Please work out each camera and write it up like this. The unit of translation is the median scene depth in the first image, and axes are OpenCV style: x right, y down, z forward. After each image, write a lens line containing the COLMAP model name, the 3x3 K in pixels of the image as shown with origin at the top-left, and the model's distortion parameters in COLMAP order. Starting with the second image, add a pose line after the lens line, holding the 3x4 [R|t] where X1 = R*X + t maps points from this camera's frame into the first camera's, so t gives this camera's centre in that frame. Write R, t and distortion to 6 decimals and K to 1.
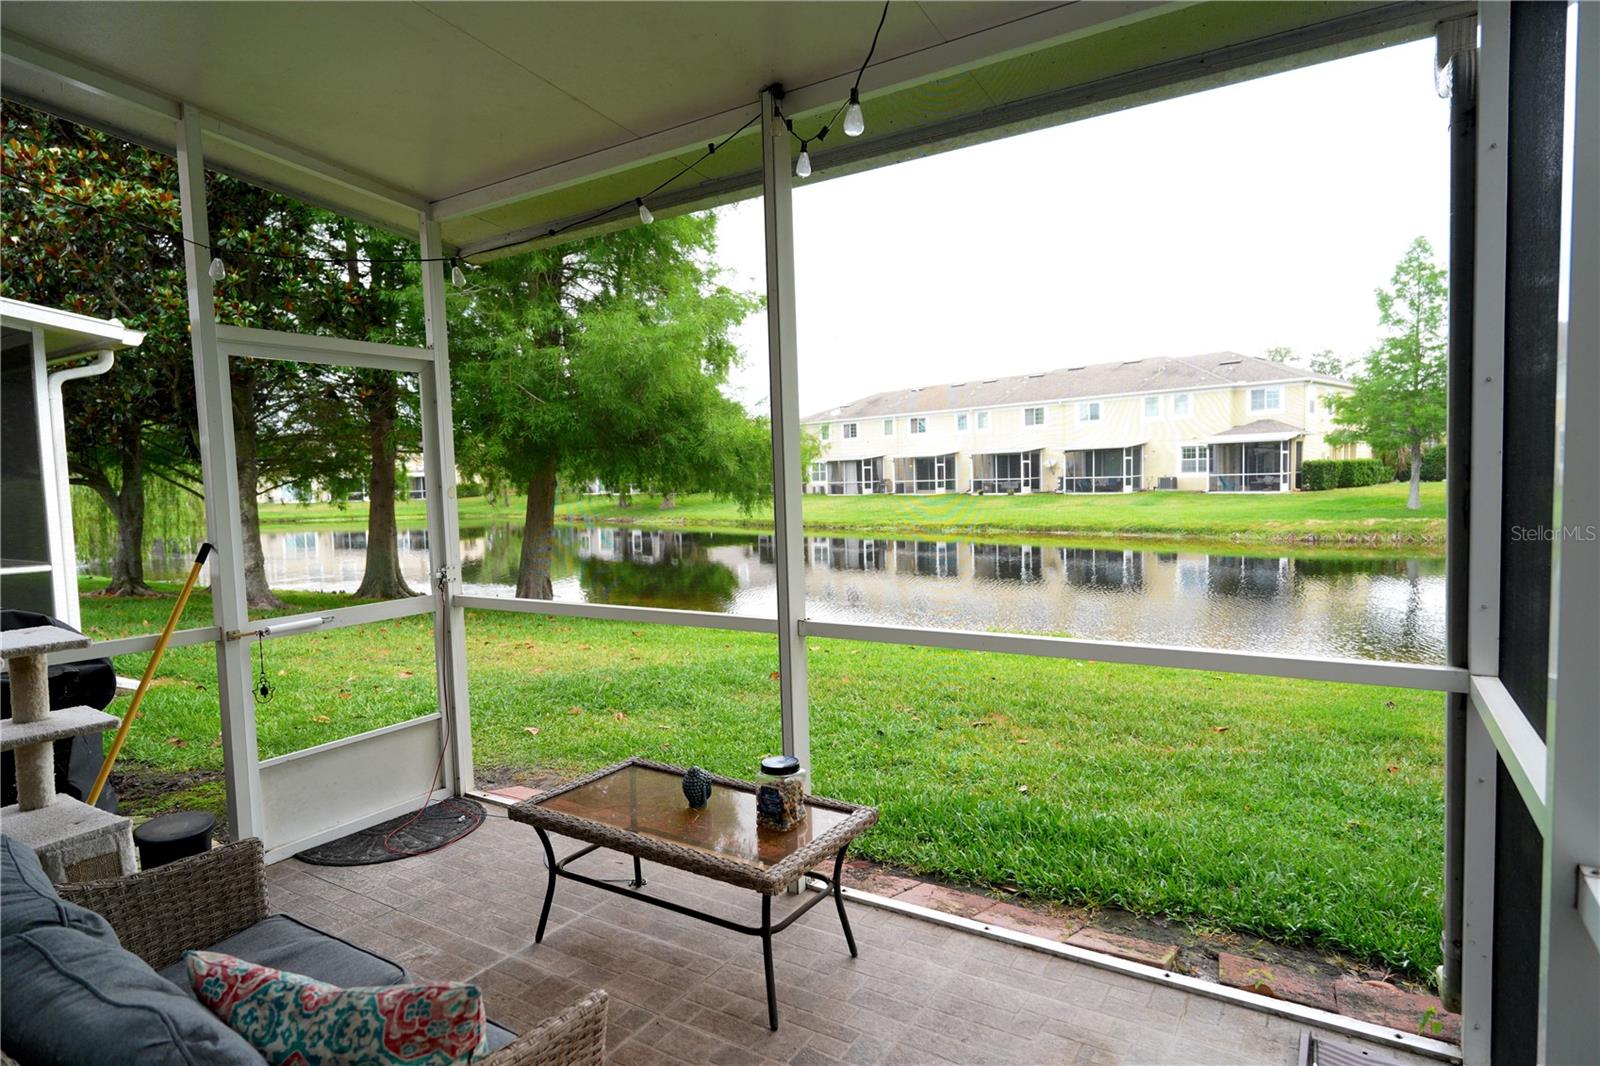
lens RADIAL K [[879.2, 0, 796.7], [0, 879.2, 538.2], [0, 0, 1]] dist [0.001869, -0.000280]
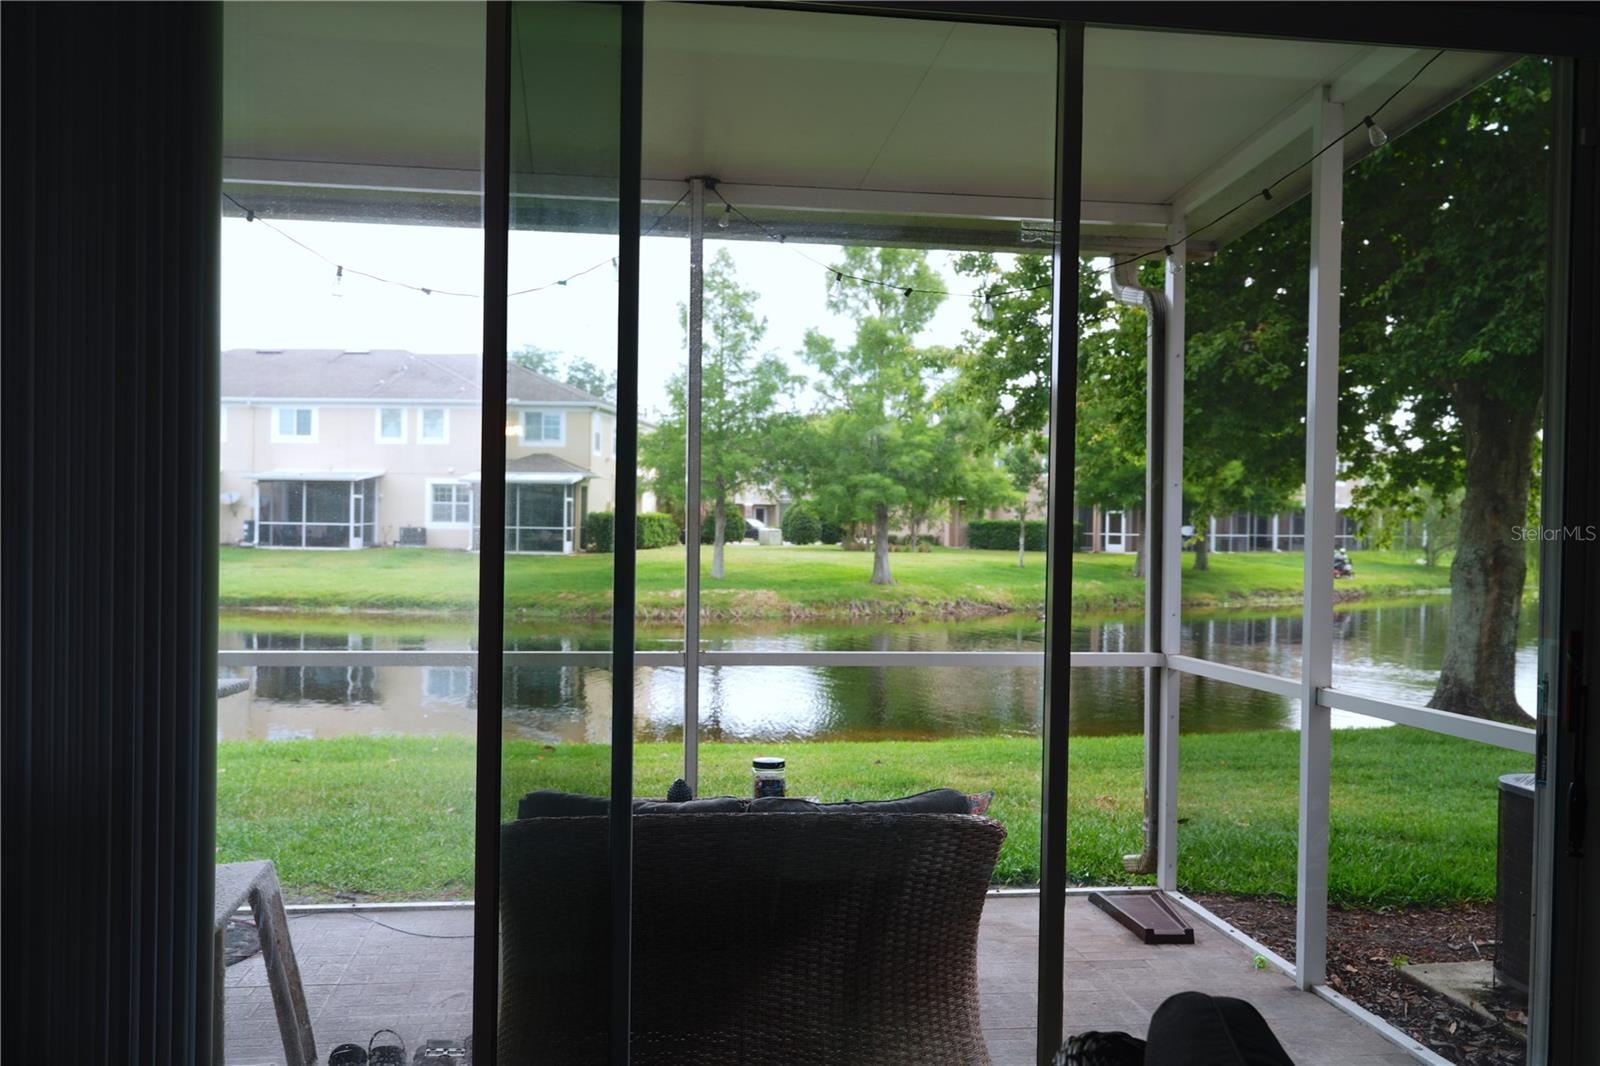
lens RADIAL K [[1419.4, 0, 810.9], [0, 1419.4, 532.6], [0, 0, 1]] dist [-0.001625, -0.002940]
pose [[0.751244, 0.034184, 0.659139, -0.077892], [0.007772, 0.998130, -0.060623, 0.004087], [-0.659979, 0.050666, 0.749574, -0.029731]]
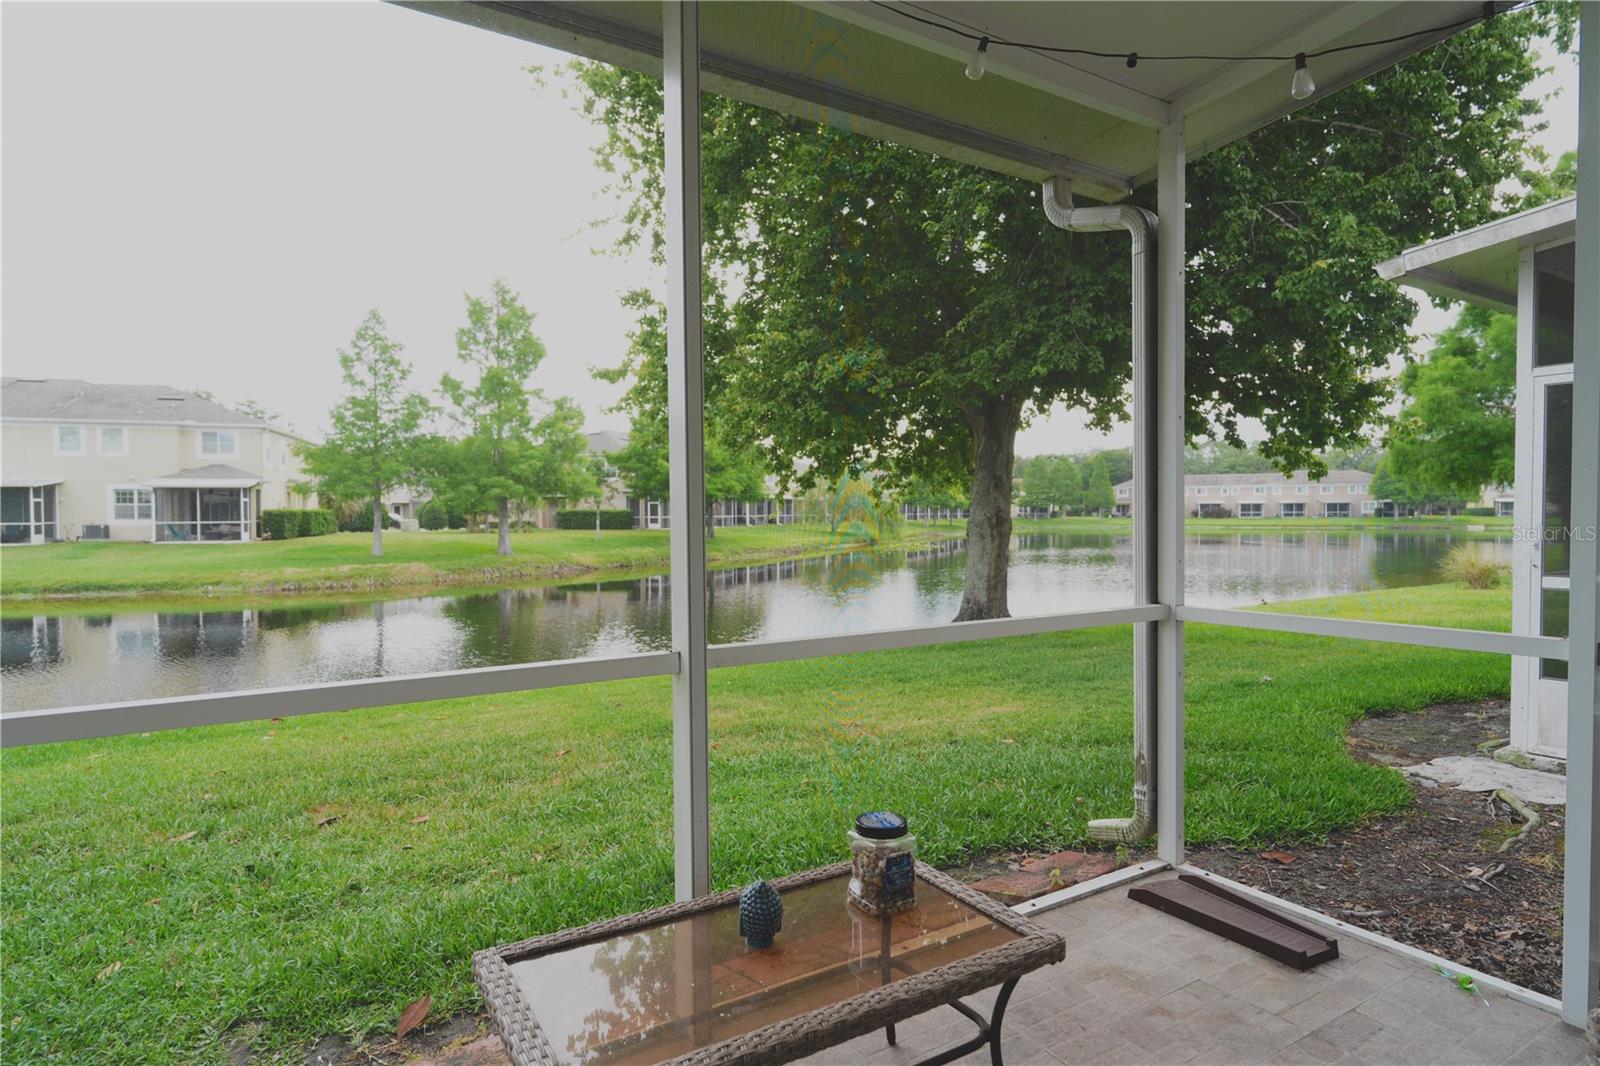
lens RADIAL K [[879.2, 0, 803.6], [0, 879.2, 533.0], [0, 0, 1]] dist [0.001869, -0.000280]
pose [[0.430209, 0.003730, 0.902722, -0.045088], [0.056304, 0.997934, -0.030956, 0.002038], [-0.900972, 0.064145, 0.429110, 0.045343]]
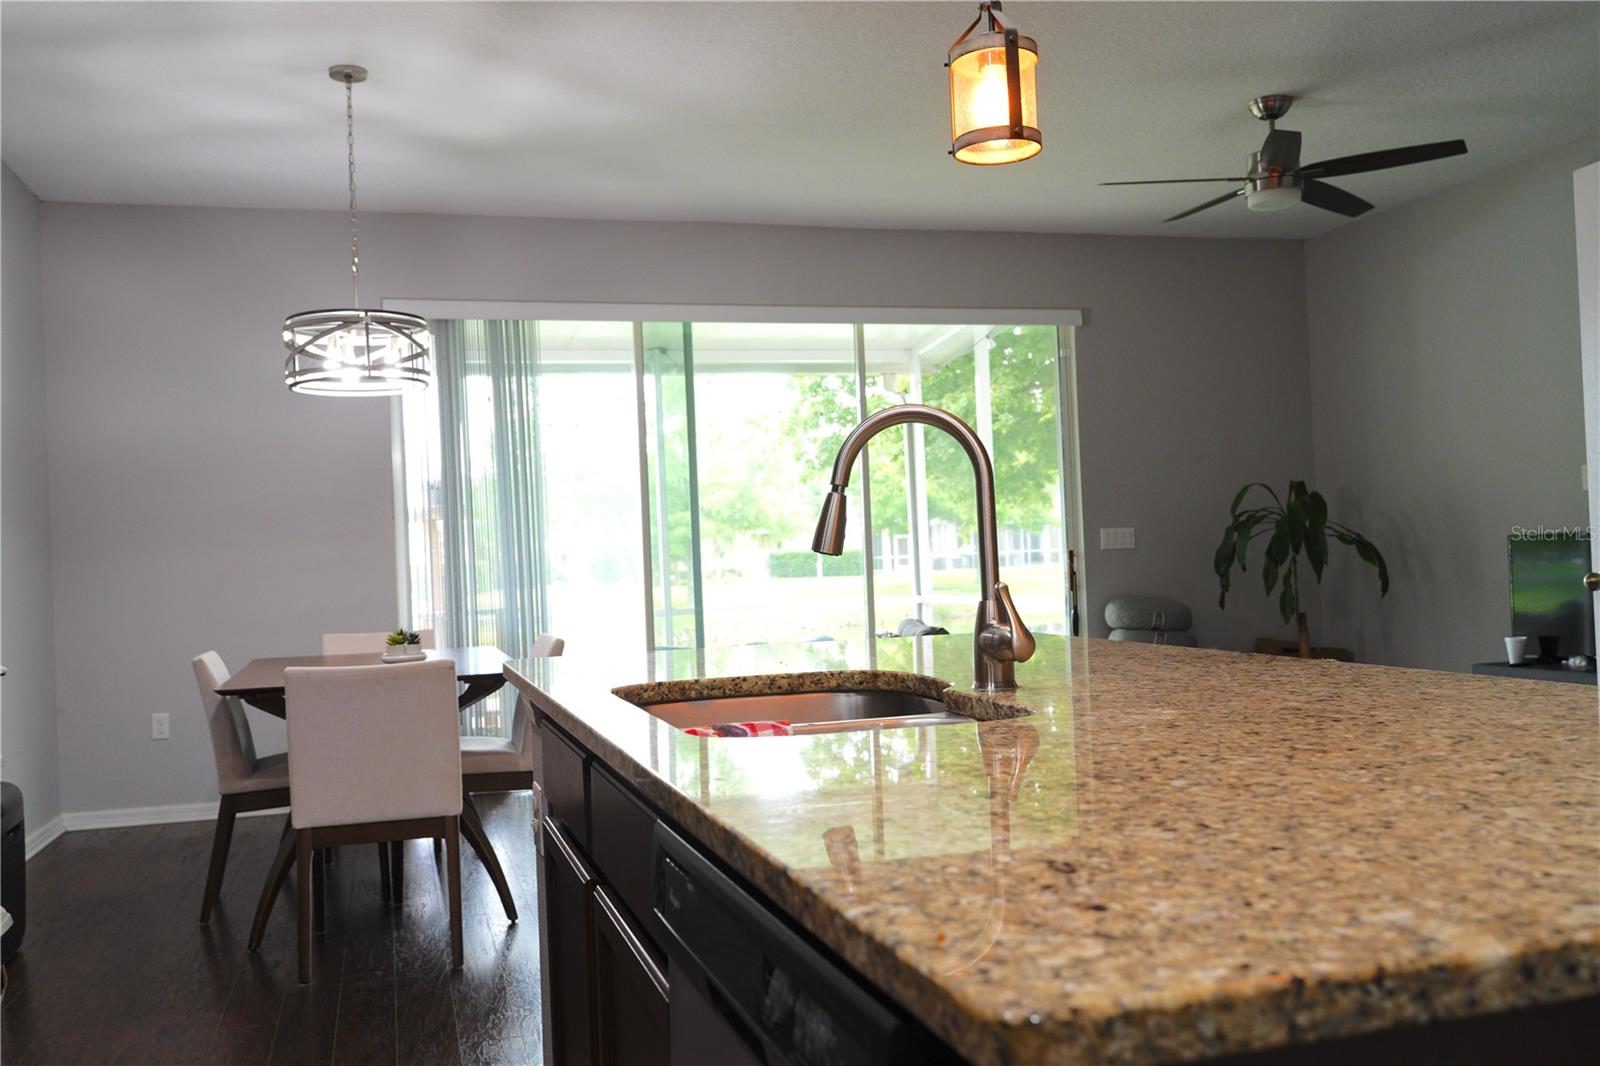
lens RADIAL K [[1419.4, 0, 804.9], [0, 1419.4, 535.4], [0, 0, 1]] dist [-0.001625, -0.002940]
pose [[0.652244, 0.011203, 0.757926, -0.163021], [0.075622, 0.993941, -0.079769, 0.015417], [-0.754227, 0.109345, 0.647445, -0.094999]]
